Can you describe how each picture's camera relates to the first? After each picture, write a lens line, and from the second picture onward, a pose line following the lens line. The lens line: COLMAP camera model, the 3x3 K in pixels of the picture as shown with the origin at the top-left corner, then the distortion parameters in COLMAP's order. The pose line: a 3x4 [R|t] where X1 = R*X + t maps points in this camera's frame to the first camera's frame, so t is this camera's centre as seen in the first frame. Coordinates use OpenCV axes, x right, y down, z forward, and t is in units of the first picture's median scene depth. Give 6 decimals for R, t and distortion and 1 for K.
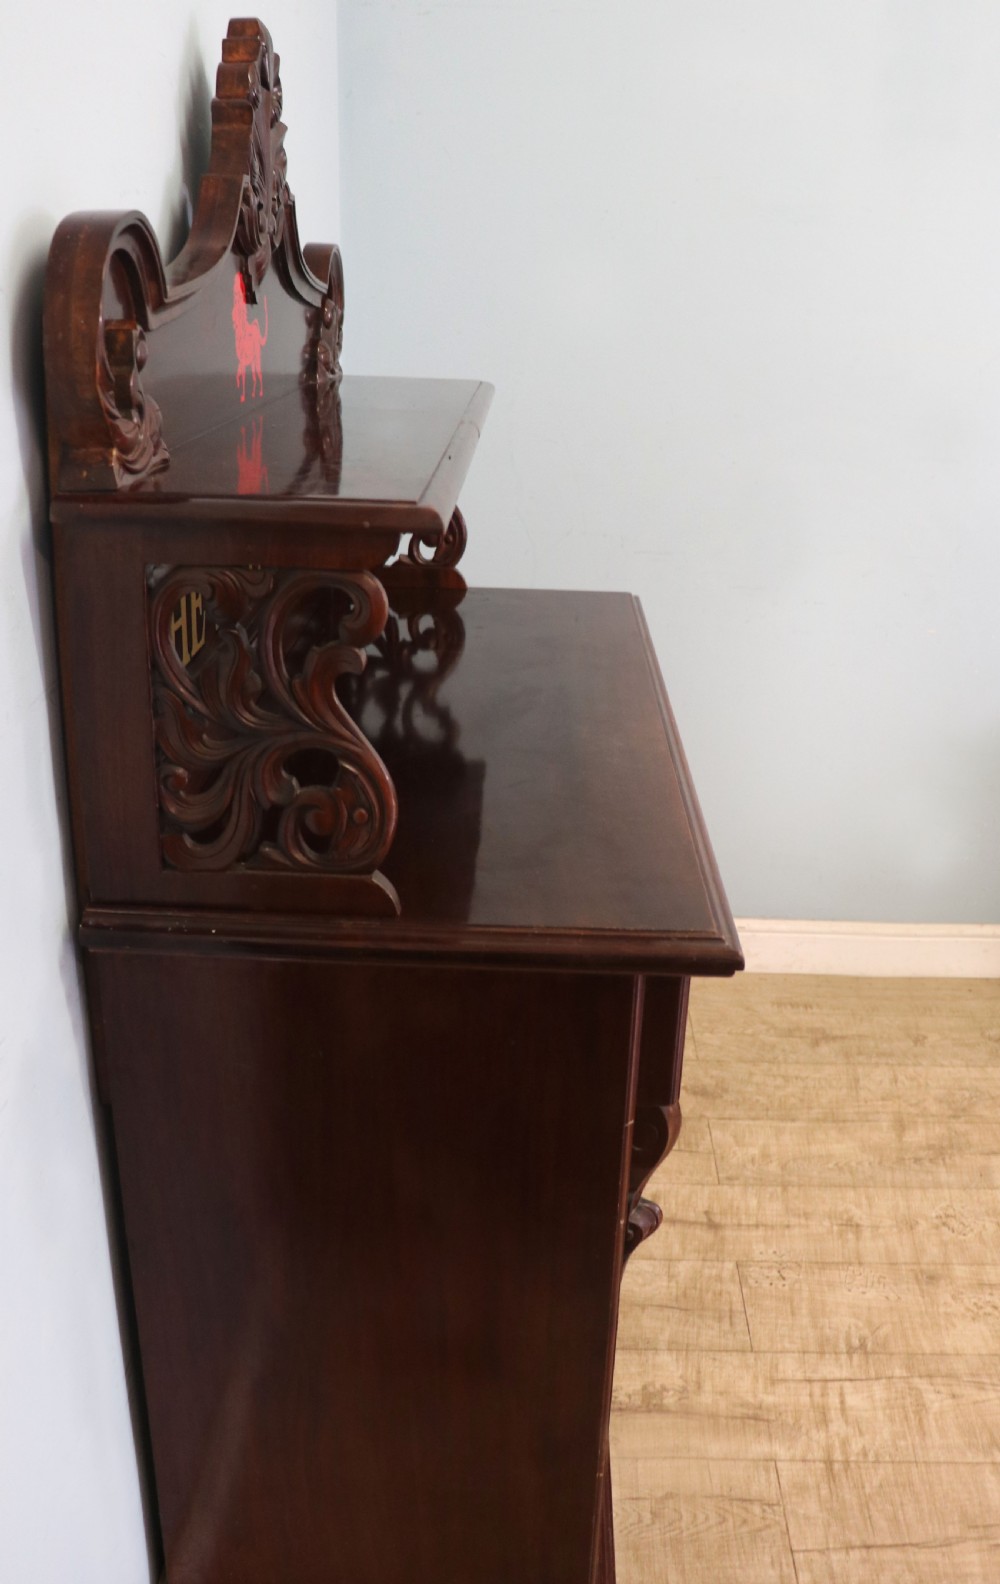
lens RADIAL K [[1380.2, 0, 548.1], [0, 1380.2, 779.7], [0, 0, 1]] dist [-0.166244, 0.092394]
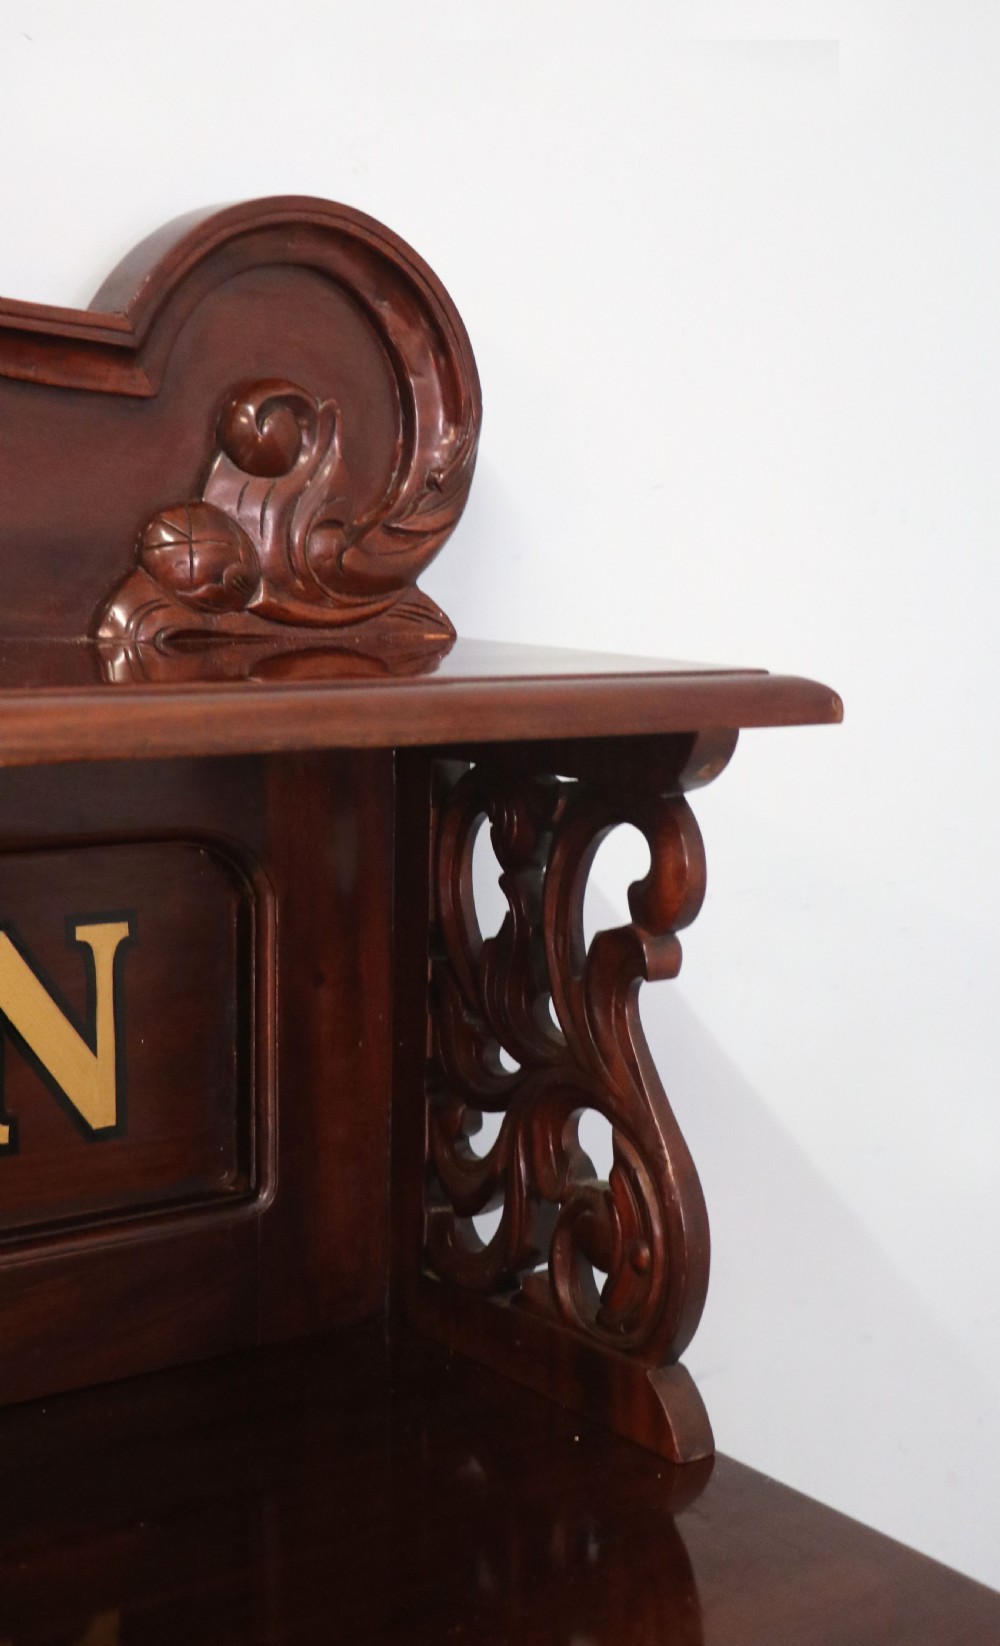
lens RADIAL K [[2353.2, 0, 541.4], [0, 2353.2, 809.1], [0, 0, 1]] dist [0.008020, 0.000000]
pose [[0.587360, 0.062514, -0.806908, 0.454125], [-0.272133, 0.954215, -0.124163, -0.321156], [0.762202, 0.292515, 0.577480, 1.144173]]
